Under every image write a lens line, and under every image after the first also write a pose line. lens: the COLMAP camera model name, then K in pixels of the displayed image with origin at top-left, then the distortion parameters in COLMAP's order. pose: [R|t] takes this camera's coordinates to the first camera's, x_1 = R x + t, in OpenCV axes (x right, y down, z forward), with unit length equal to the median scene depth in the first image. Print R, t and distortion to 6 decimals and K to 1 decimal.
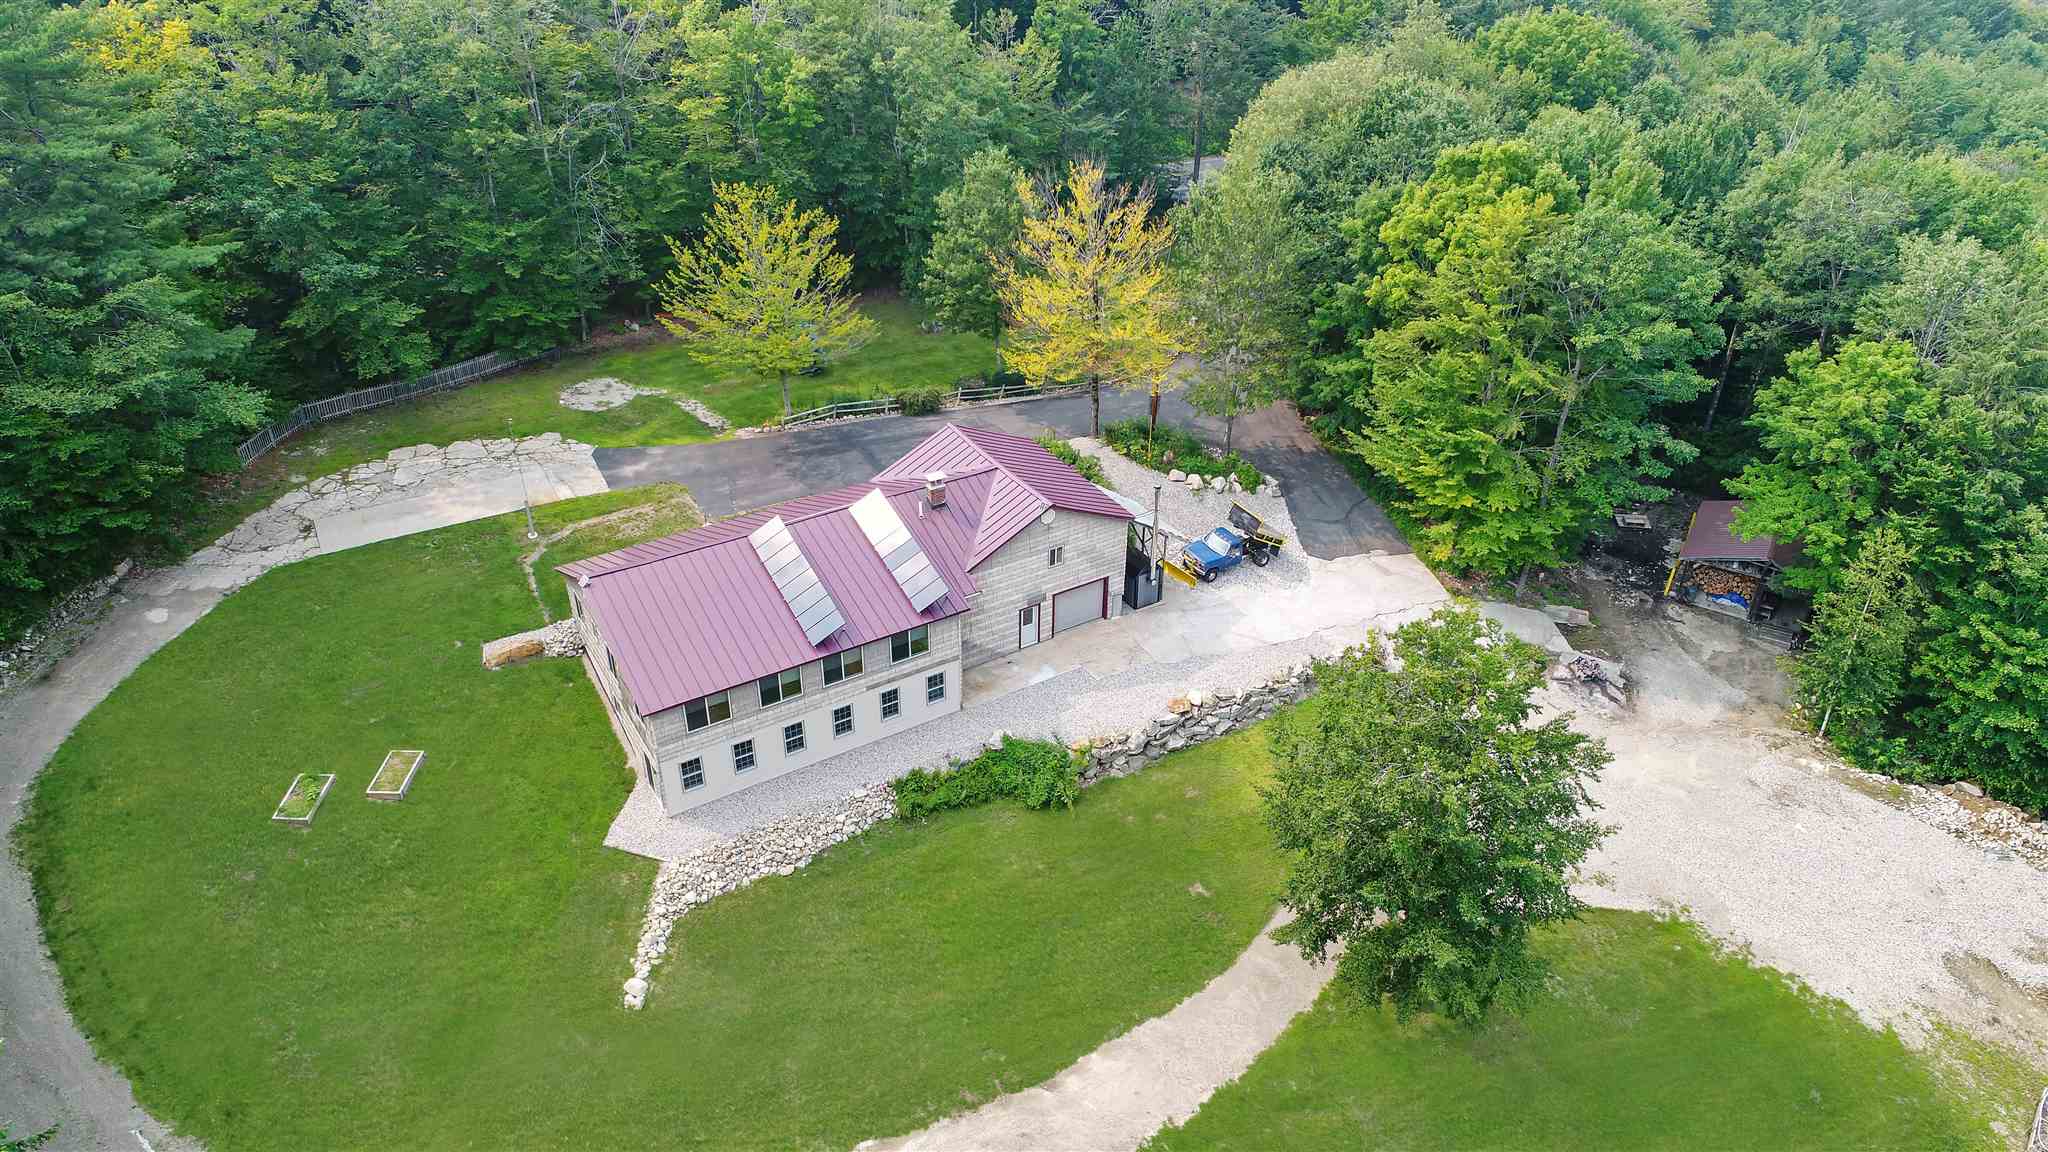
lens RADIAL K [[1365.6, 0, 1024.0], [0, 1365.6, 576.0], [0, 0, 1]] dist [0.002508, -0.004355]
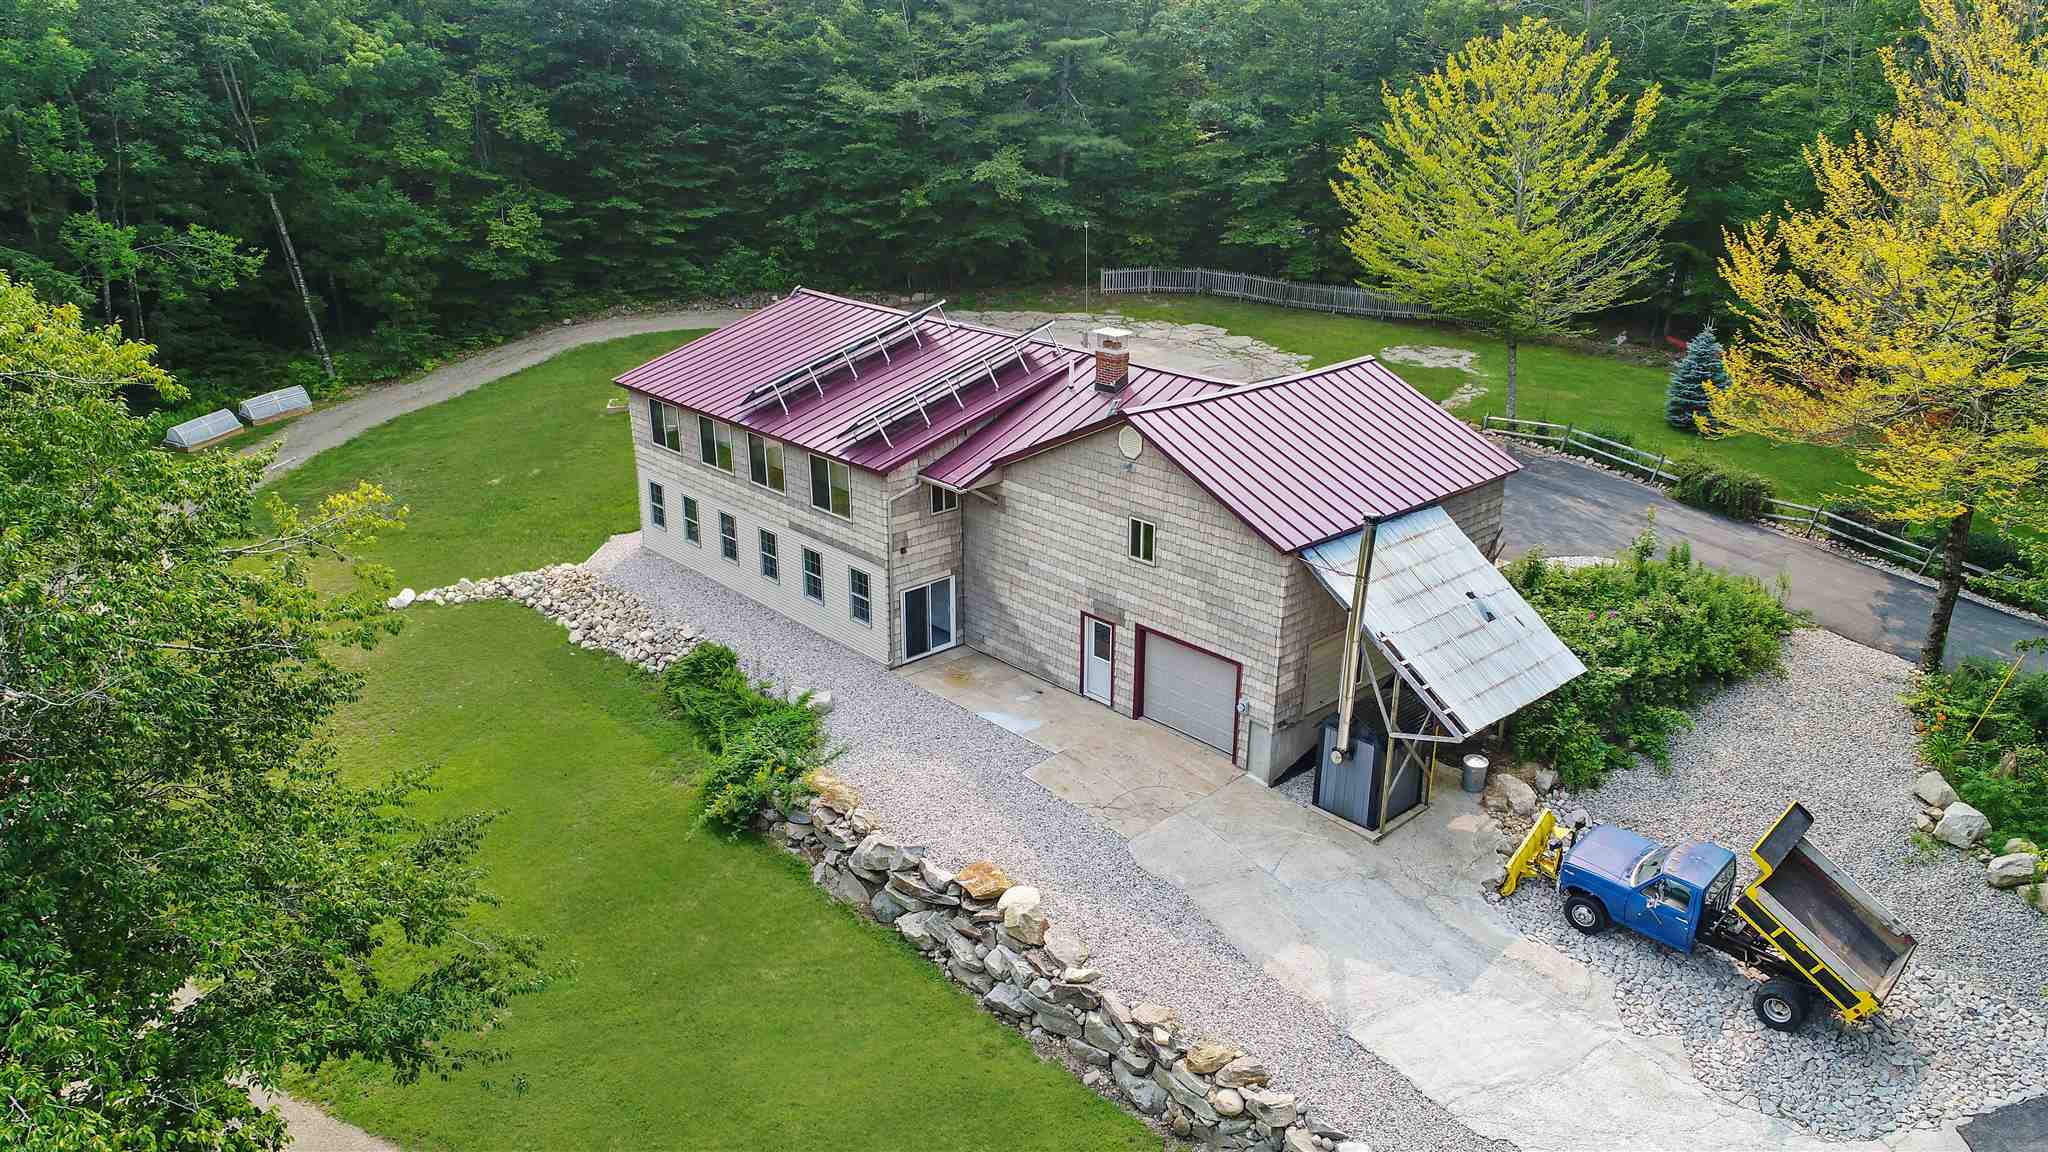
lens RADIAL K [[1365.6, 0, 1024.0], [0, 1365.6, 576.0], [0, 0, 1]] dist [0.002508, -0.004355]
pose [[0.192112, 0.333655, -0.922912, 0.486725], [-0.530963, 0.826237, 0.188180, -0.076131], [0.825331, 0.453880, 0.335889, 0.811303]]
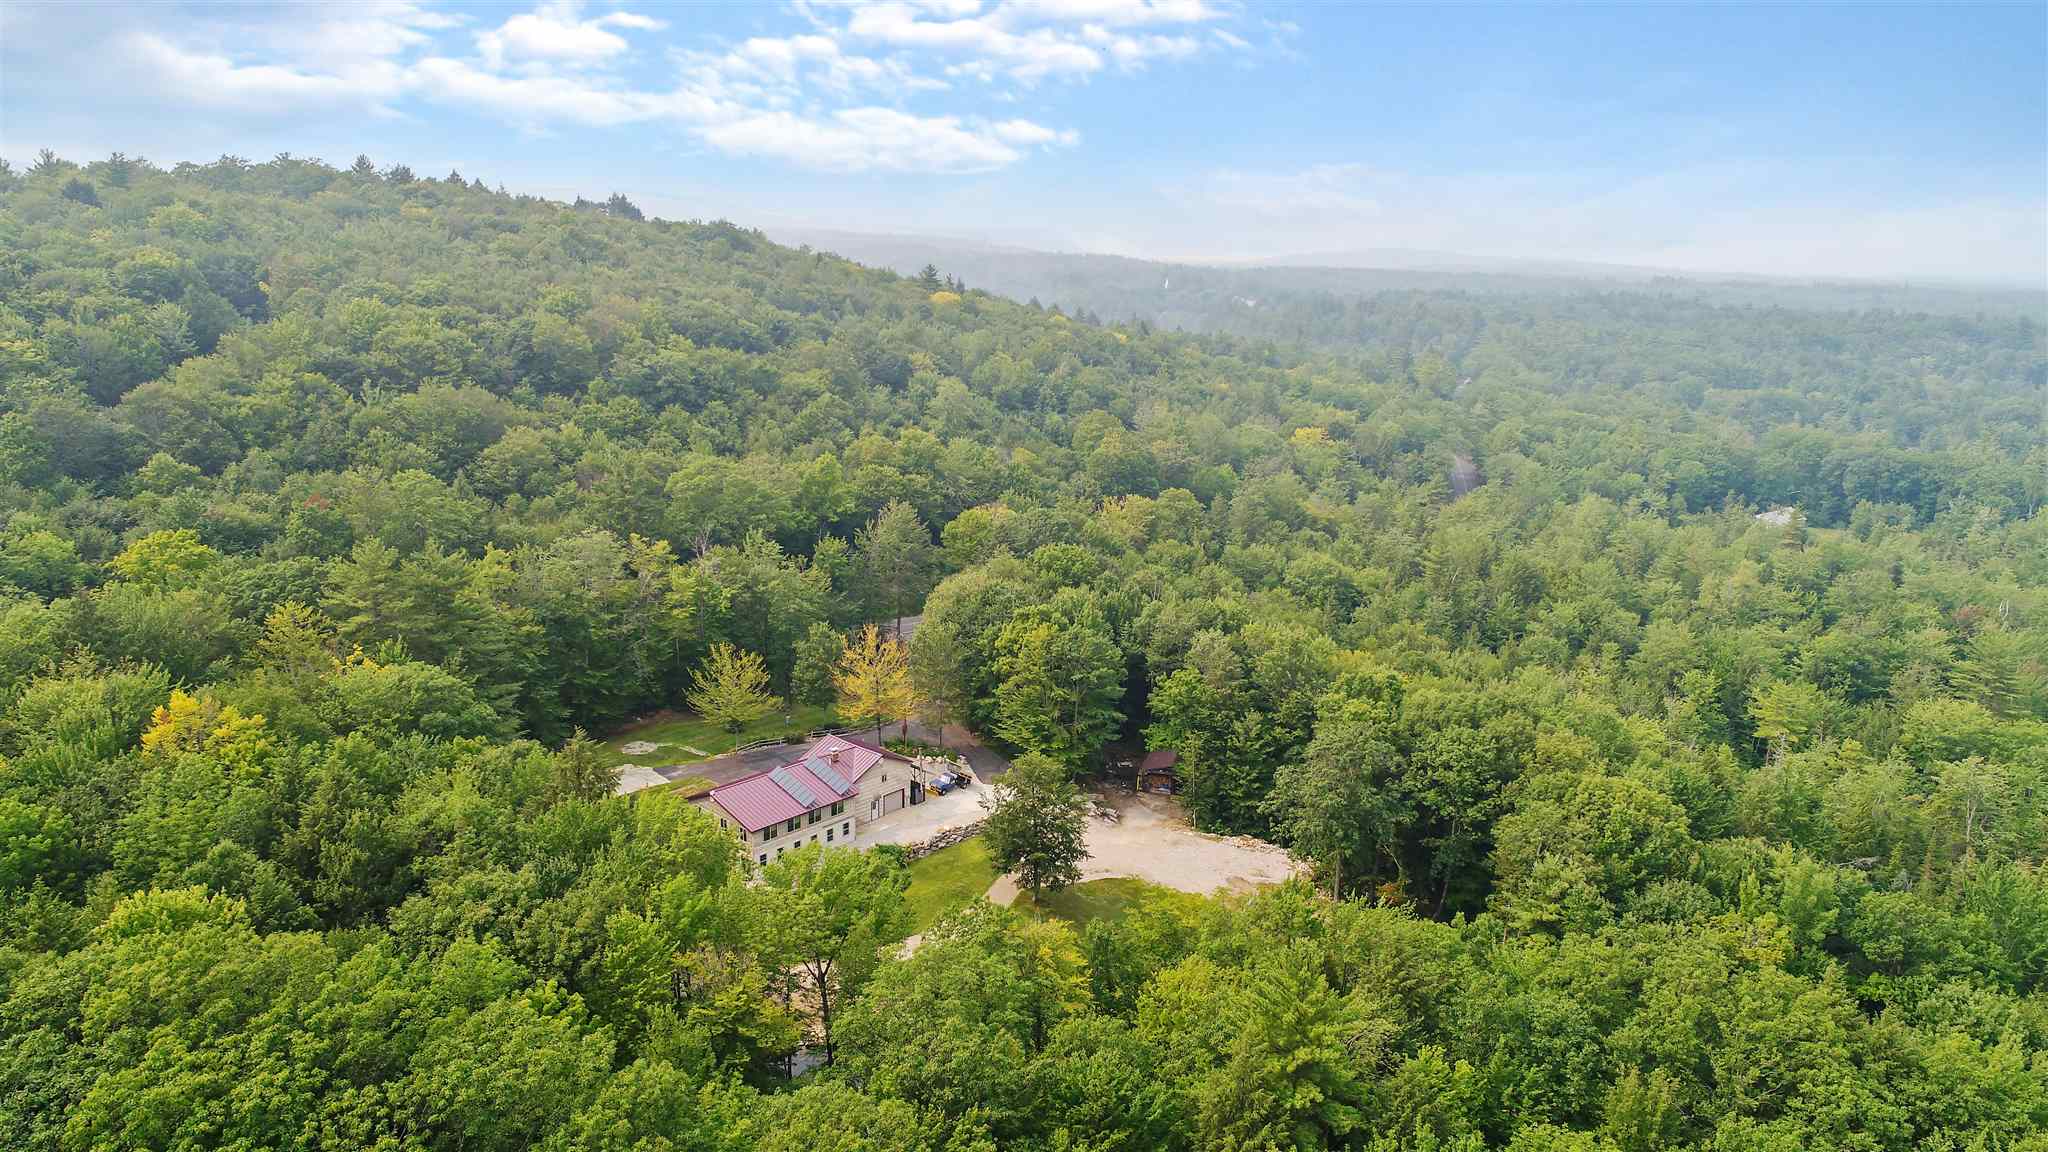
lens RADIAL K [[1365.6, 0, 1024.0], [0, 1365.6, 576.0], [0, 0, 1]] dist [0.002508, -0.004355]
pose [[0.962857, -0.056921, 0.263944, -0.366445], [0.138258, 0.943591, -0.300868, 0.420975], [-0.231929, 0.326185, 0.916413, -1.446697]]
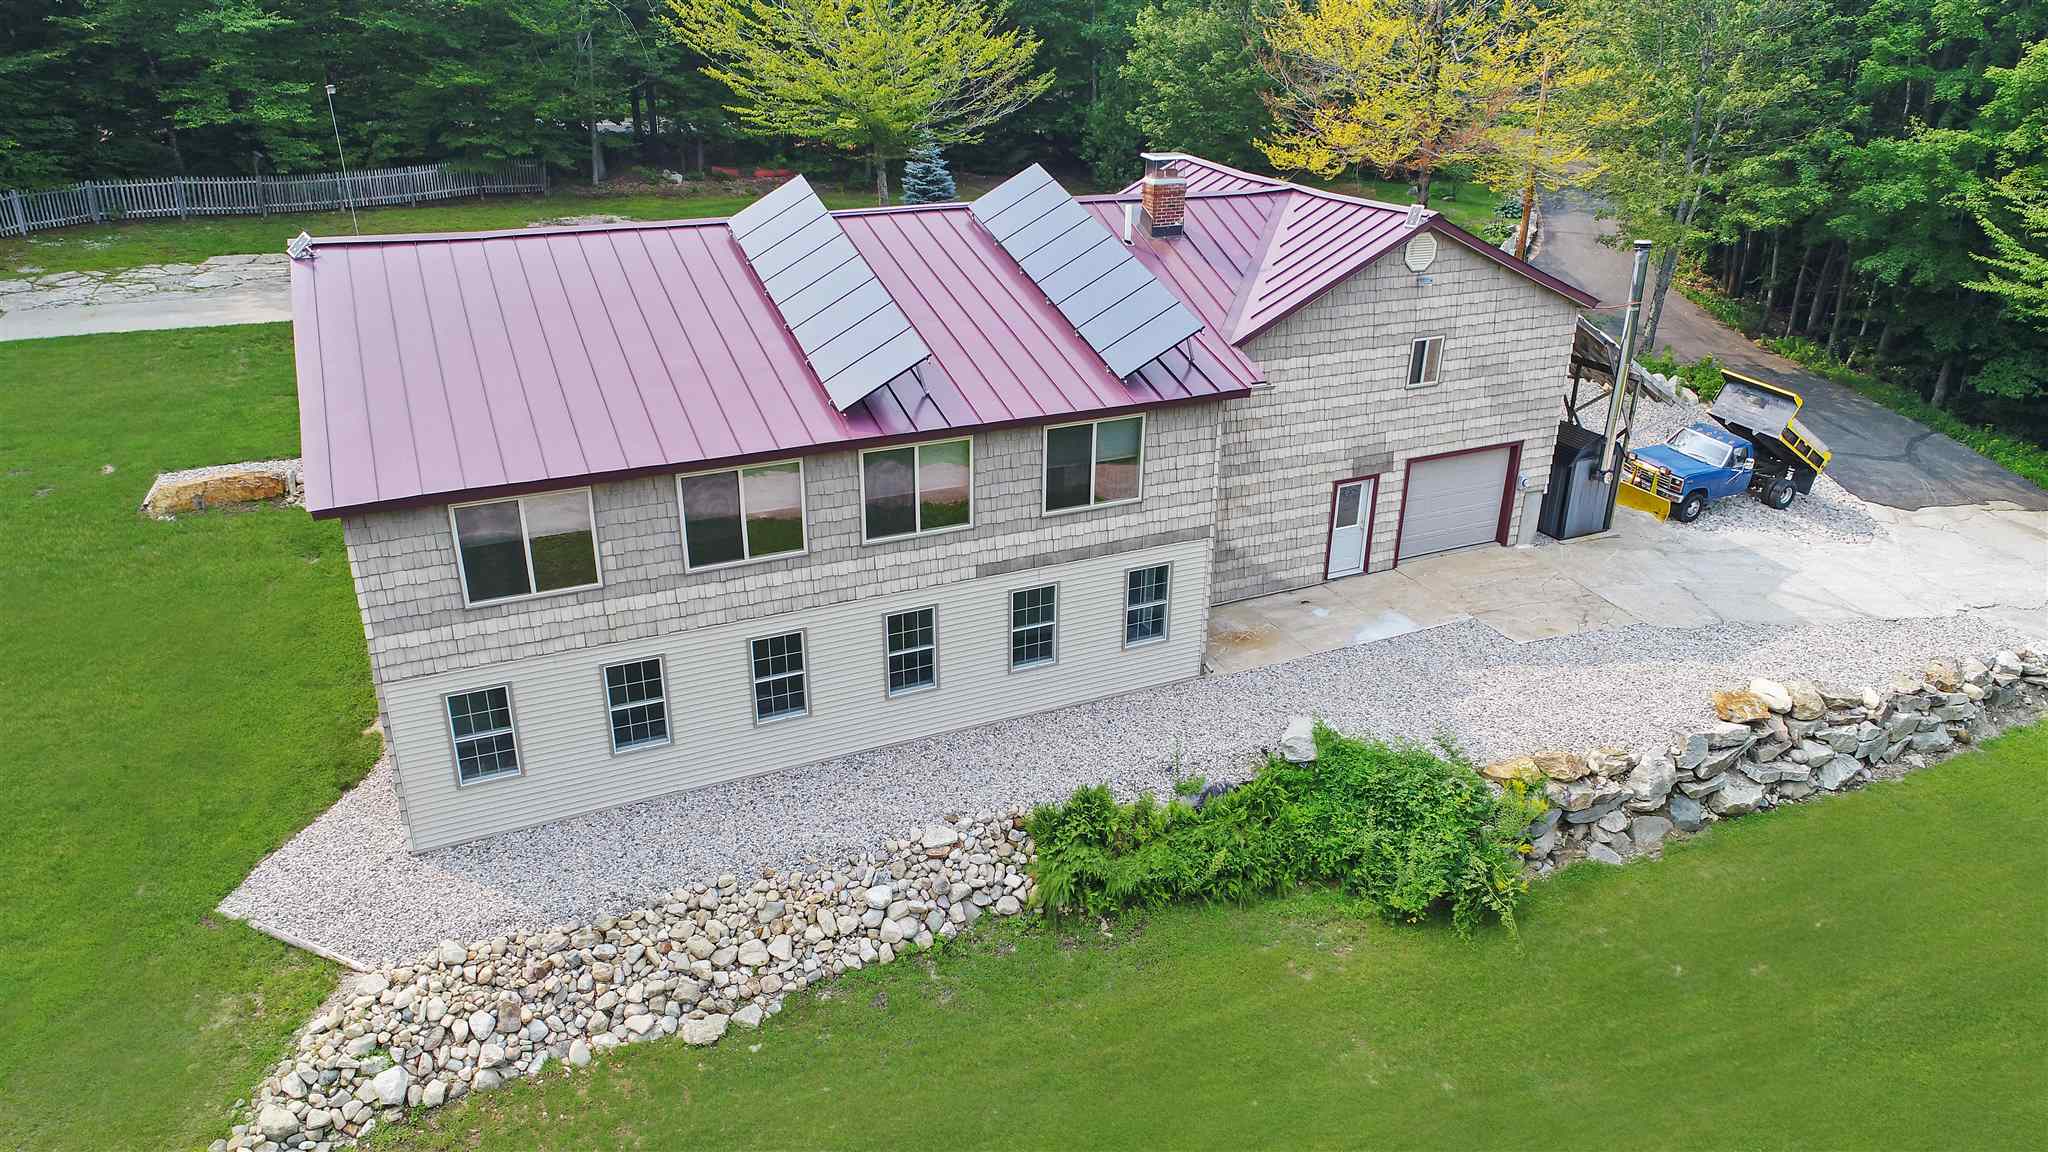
lens RADIAL K [[1365.6, 0, 1024.0], [0, 1365.6, 576.0], [0, 0, 1]] dist [0.002508, -0.004355]
pose [[0.992830, 0.050381, -0.108395, -0.054647], [-0.065946, 0.987206, -0.145177, 0.128214], [0.099694, 0.151284, 0.983450, 0.568214]]
